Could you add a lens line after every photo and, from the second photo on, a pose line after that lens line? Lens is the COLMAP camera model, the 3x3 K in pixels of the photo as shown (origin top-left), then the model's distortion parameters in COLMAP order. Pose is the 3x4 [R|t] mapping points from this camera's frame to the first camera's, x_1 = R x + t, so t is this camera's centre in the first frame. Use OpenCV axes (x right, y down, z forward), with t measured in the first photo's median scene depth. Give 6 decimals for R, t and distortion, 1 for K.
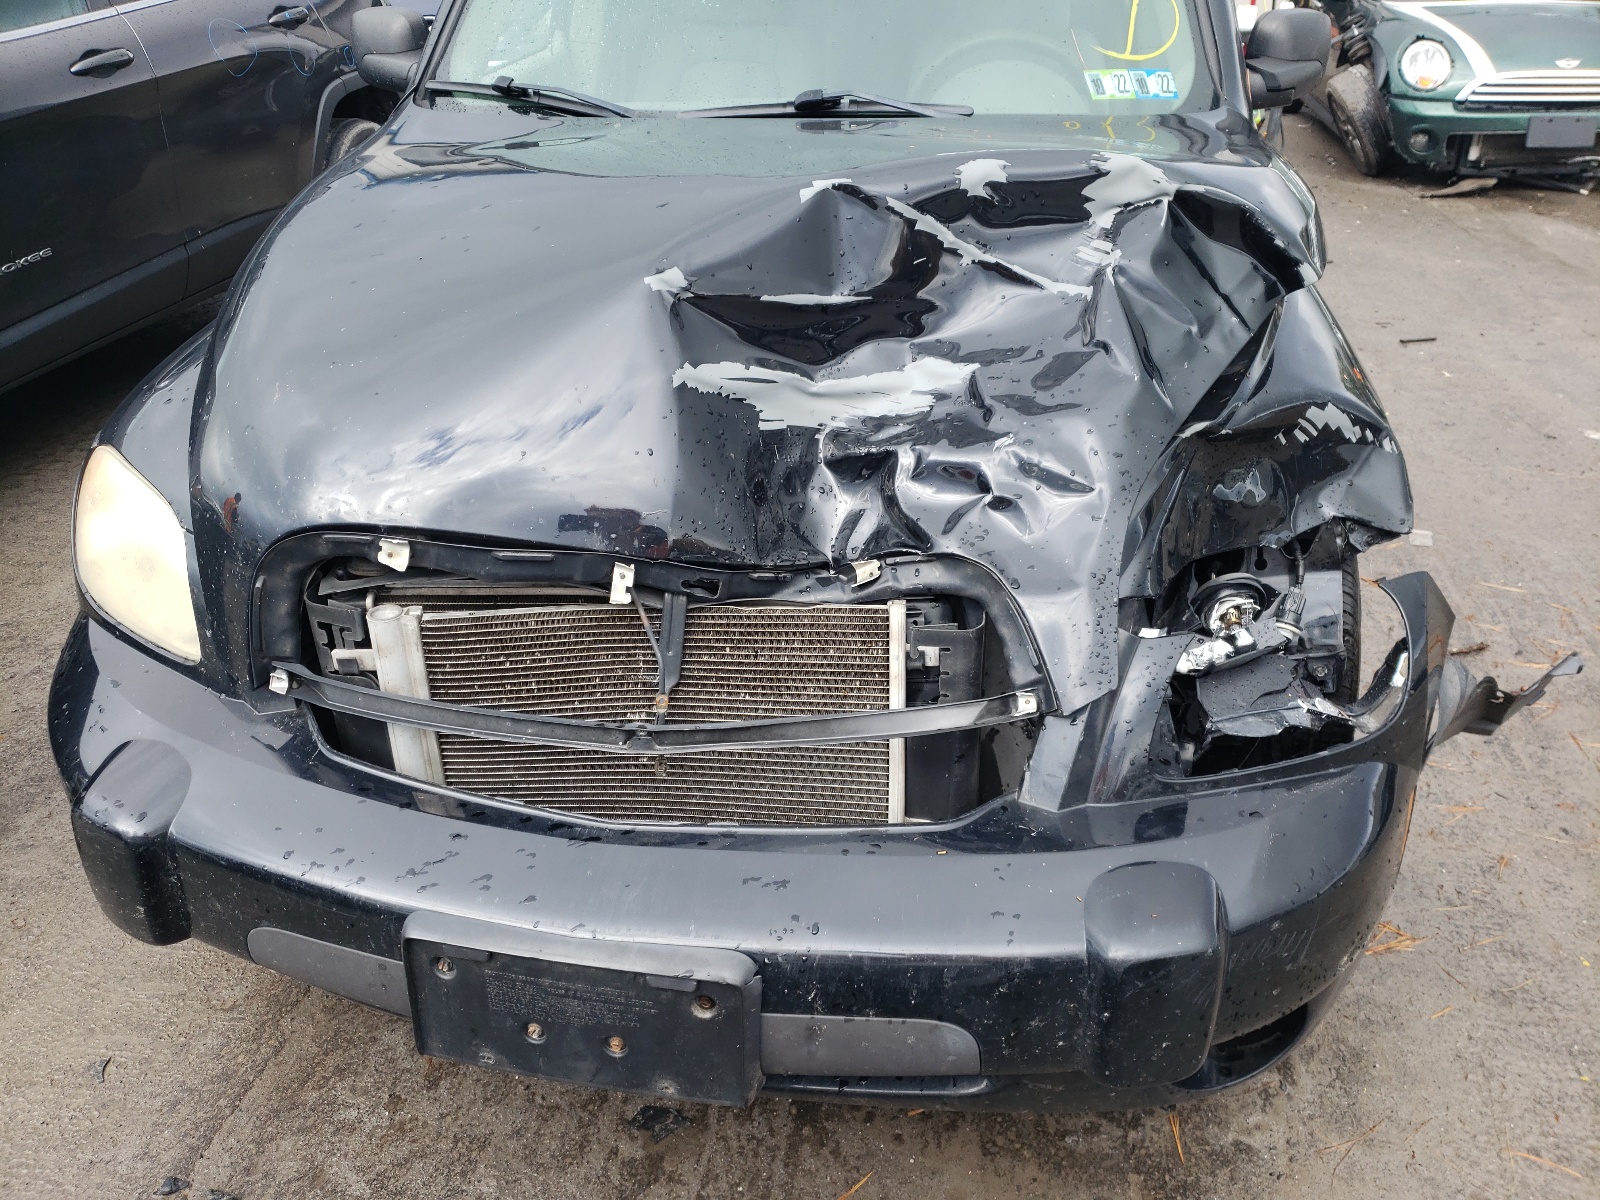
lens RADIAL K [[1196.3, 0, 796.8], [0, 1196.3, 611.0], [0, 0, 1]] dist [0.047360, -0.010300]
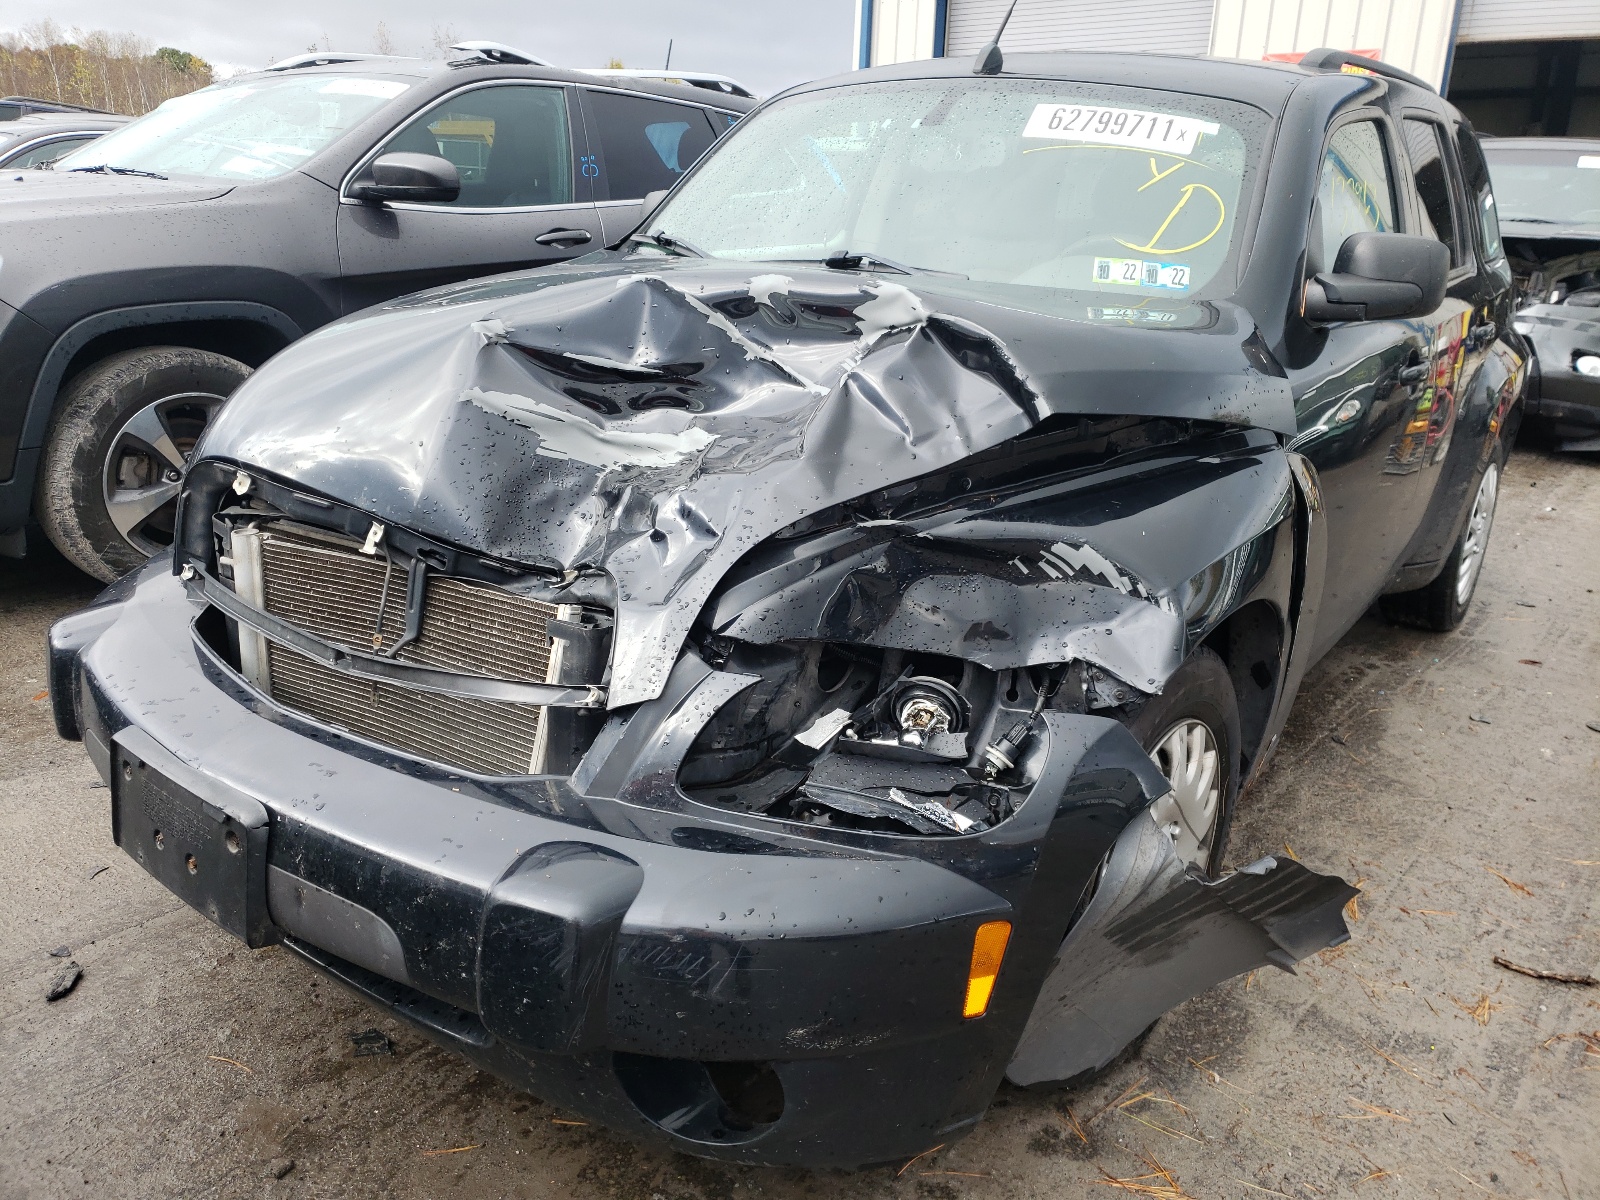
lens RADIAL K [[1196.3, 0, 799.1], [0, 1196.3, 589.1], [0, 0, 1]] dist [0.047360, -0.010300]
pose [[0.889472, 0.194572, -0.413499, 0.724250], [-0.273583, 0.951491, -0.140776, 0.076855], [0.366050, 0.238342, 0.899556, 0.025953]]
